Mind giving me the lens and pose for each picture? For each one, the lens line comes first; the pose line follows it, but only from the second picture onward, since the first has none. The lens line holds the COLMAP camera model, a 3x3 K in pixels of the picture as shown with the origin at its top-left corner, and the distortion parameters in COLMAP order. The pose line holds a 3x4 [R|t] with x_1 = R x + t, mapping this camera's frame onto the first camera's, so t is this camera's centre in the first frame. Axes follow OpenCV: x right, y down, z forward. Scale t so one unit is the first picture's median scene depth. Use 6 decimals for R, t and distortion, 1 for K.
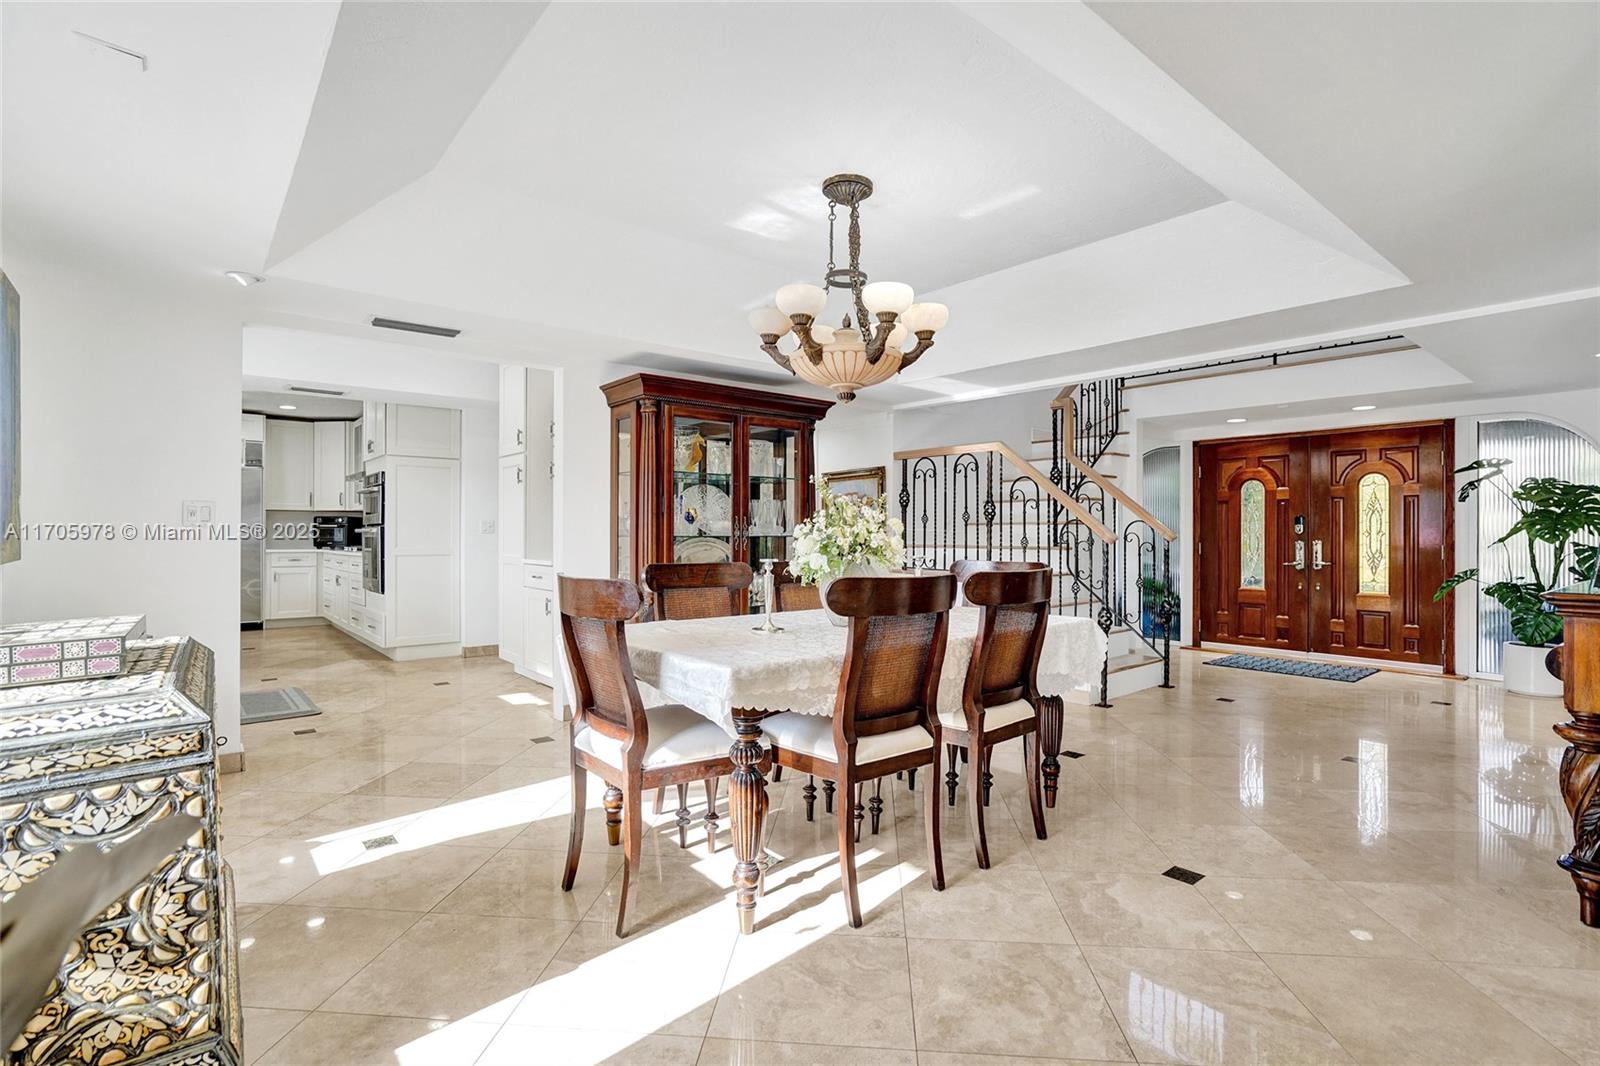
lens RADIAL K [[762.1, 0, 800.0], [0, 762.1, 533.0], [0, 0, 1]] dist [-0.039211, 0.012568]
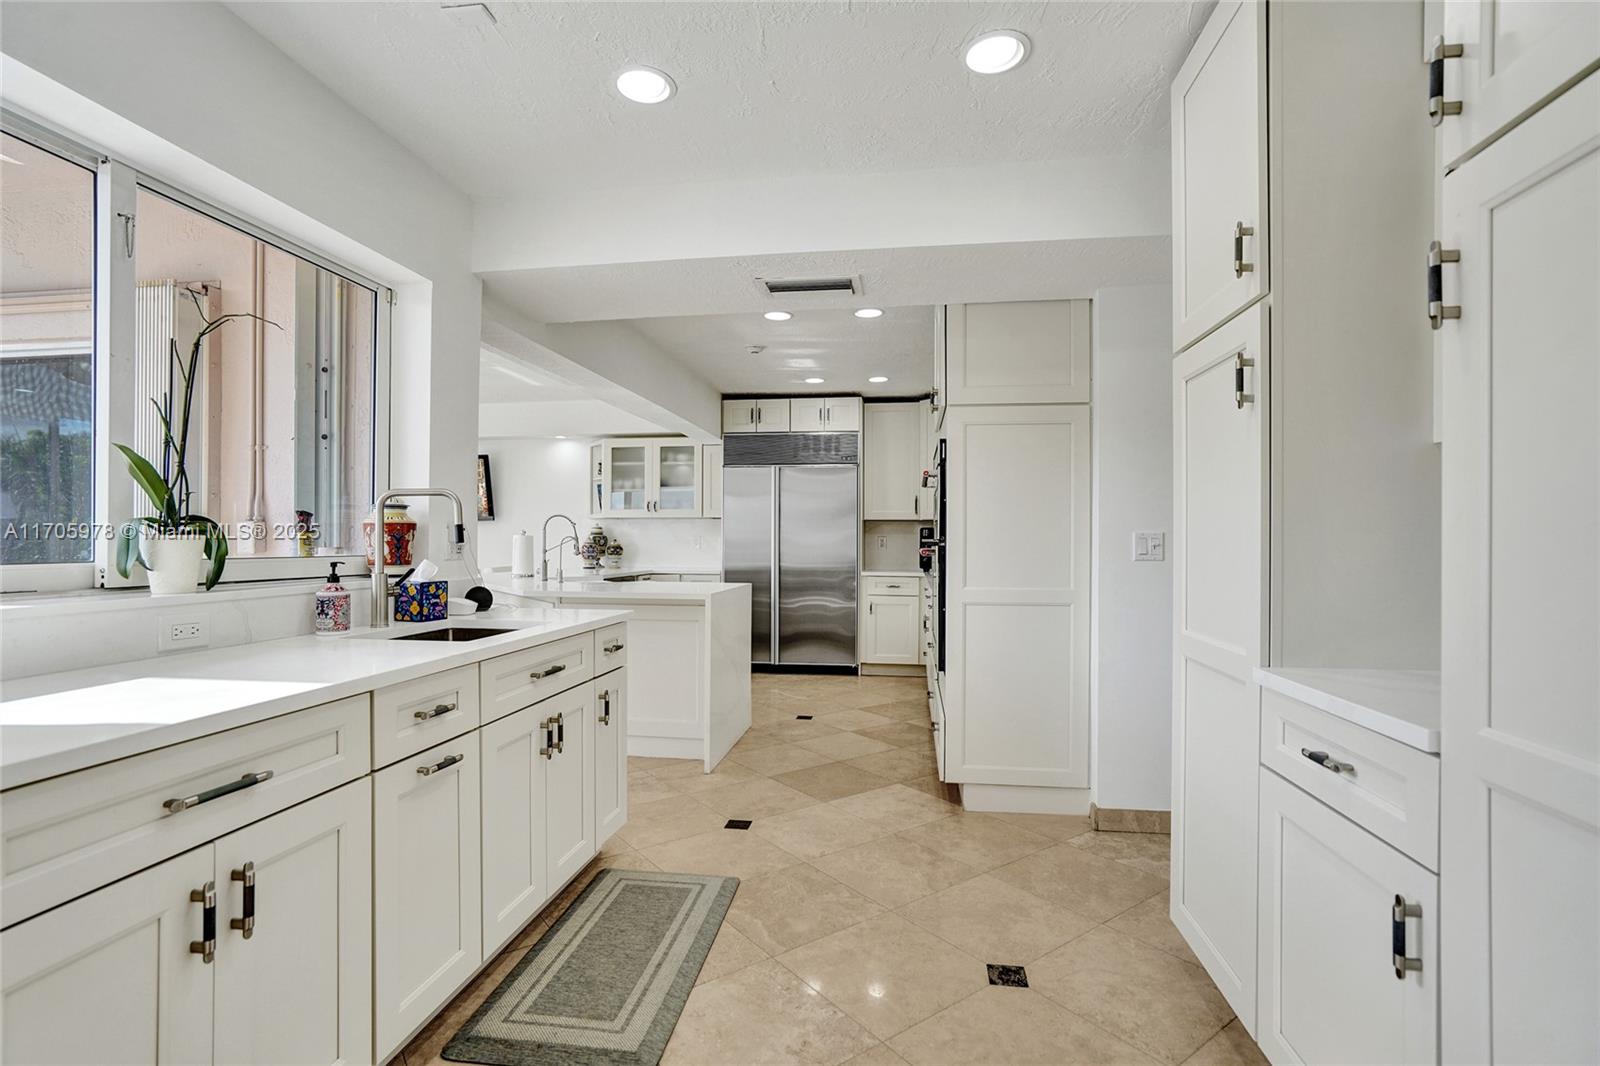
lens RADIAL K [[762.1, 0, 800.0], [0, 762.1, 533.0], [0, 0, 1]] dist [-0.039211, 0.012568]
pose [[0.664335, -0.004318, -0.747422, -0.218532], [-0.006839, 0.999906, -0.011856, -0.009720], [0.747403, 0.012988, 0.664243, 0.555626]]
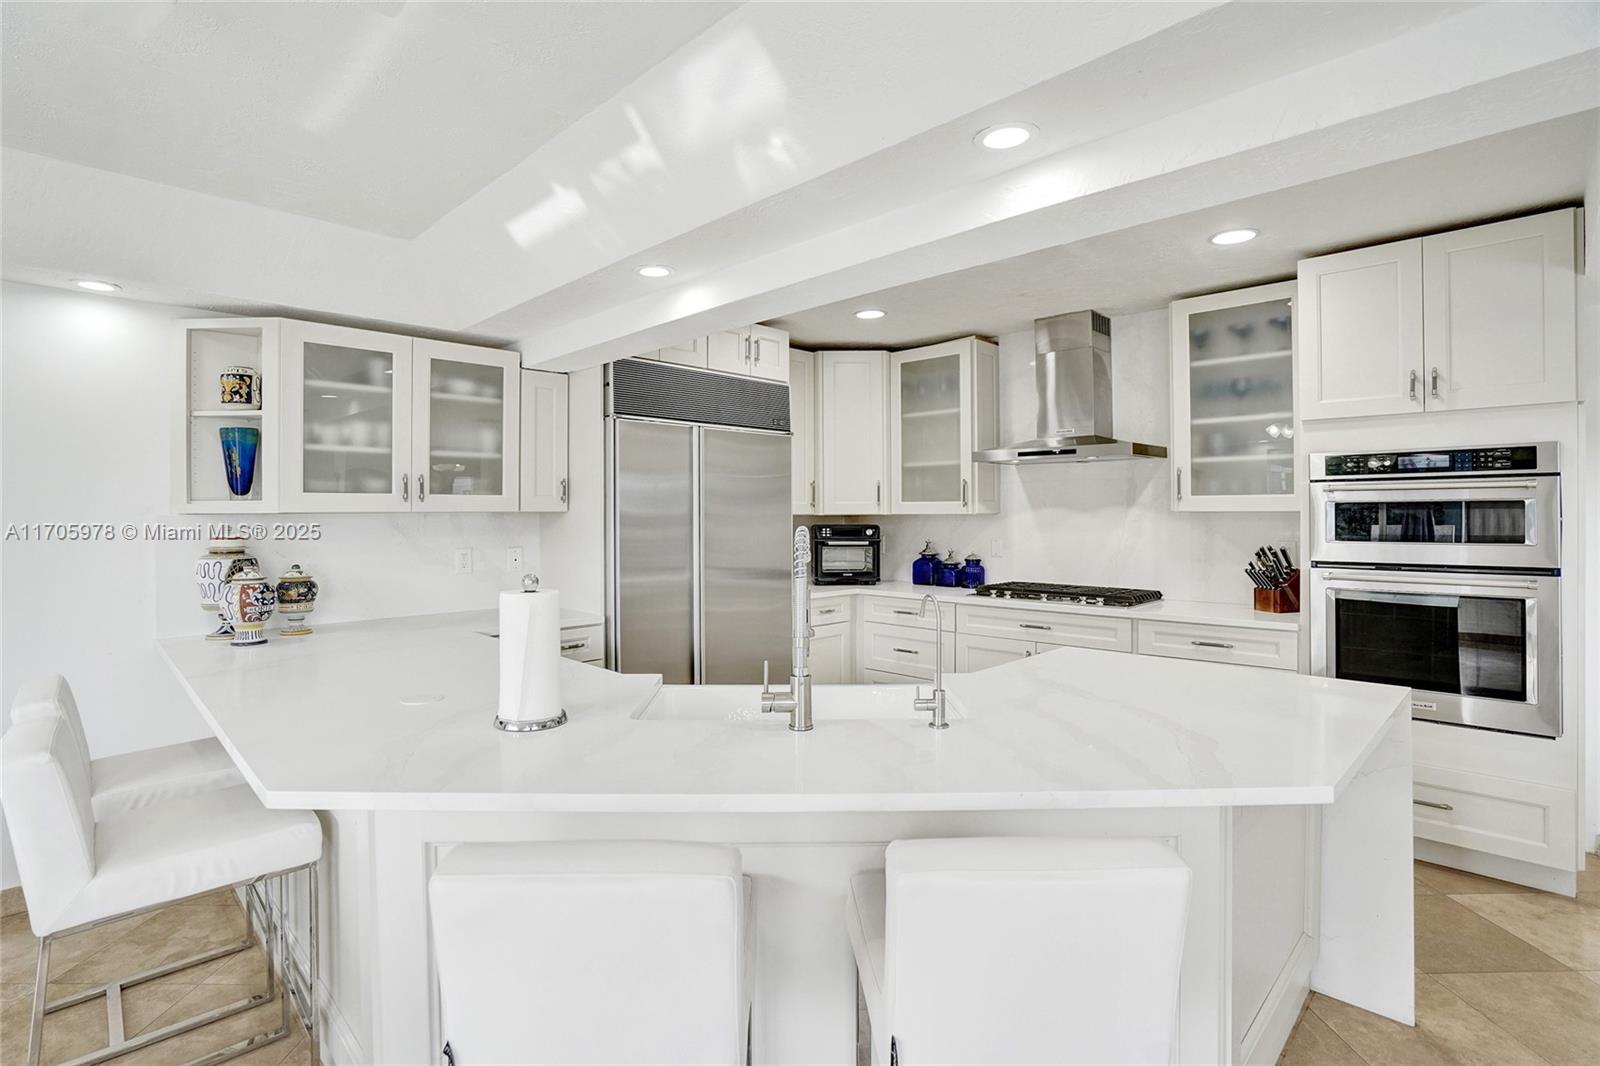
lens RADIAL K [[762.1, 0, 800.0], [0, 762.1, 533.0], [0, 0, 1]] dist [-0.039211, 0.012568]
pose [[0.996549, -0.005717, 0.082811, -0.957087], [0.003631, 0.999673, 0.025312, -0.041388], [-0.082929, -0.024924, 0.996244, 0.611218]]
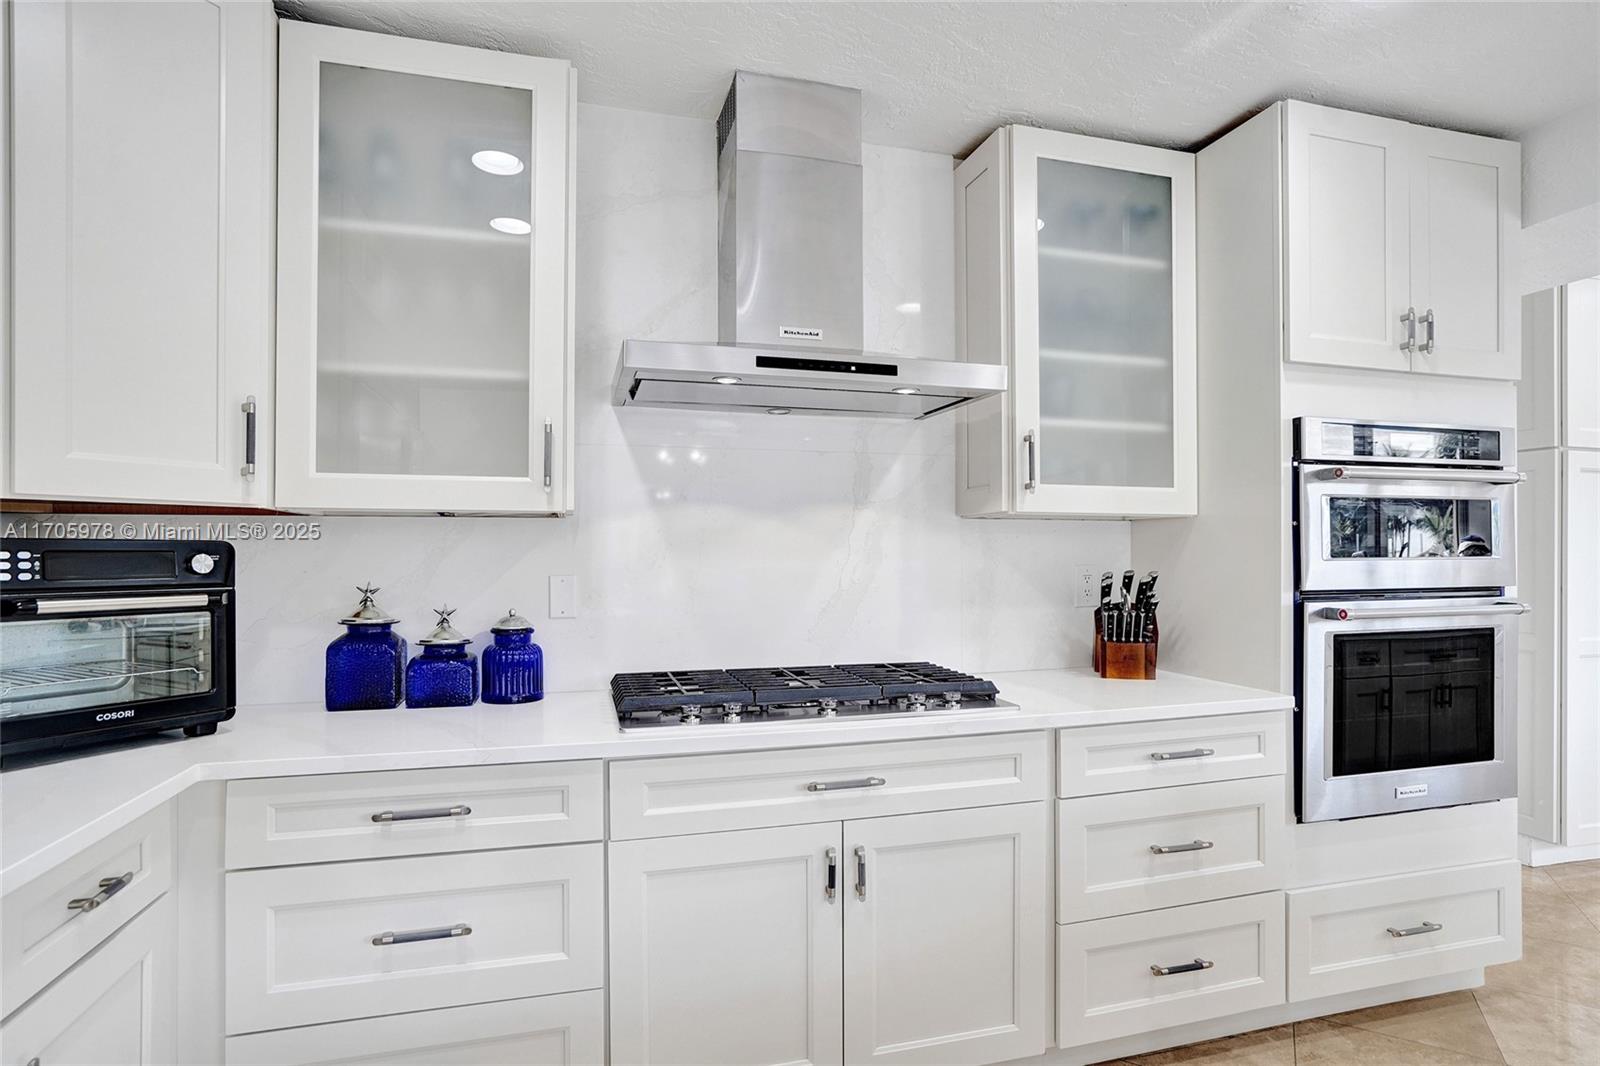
lens RADIAL K [[860.1, 0, 799.0], [0, 860.1, 553.3], [0, 0, 1]] dist [-0.026865, 0.000105]
pose [[0.441795, 0.000402, 0.897116, -0.976937], [0.003001, 0.999994, -0.001925, -0.025354], [-0.897111, 0.003542, 0.441791, 1.077498]]
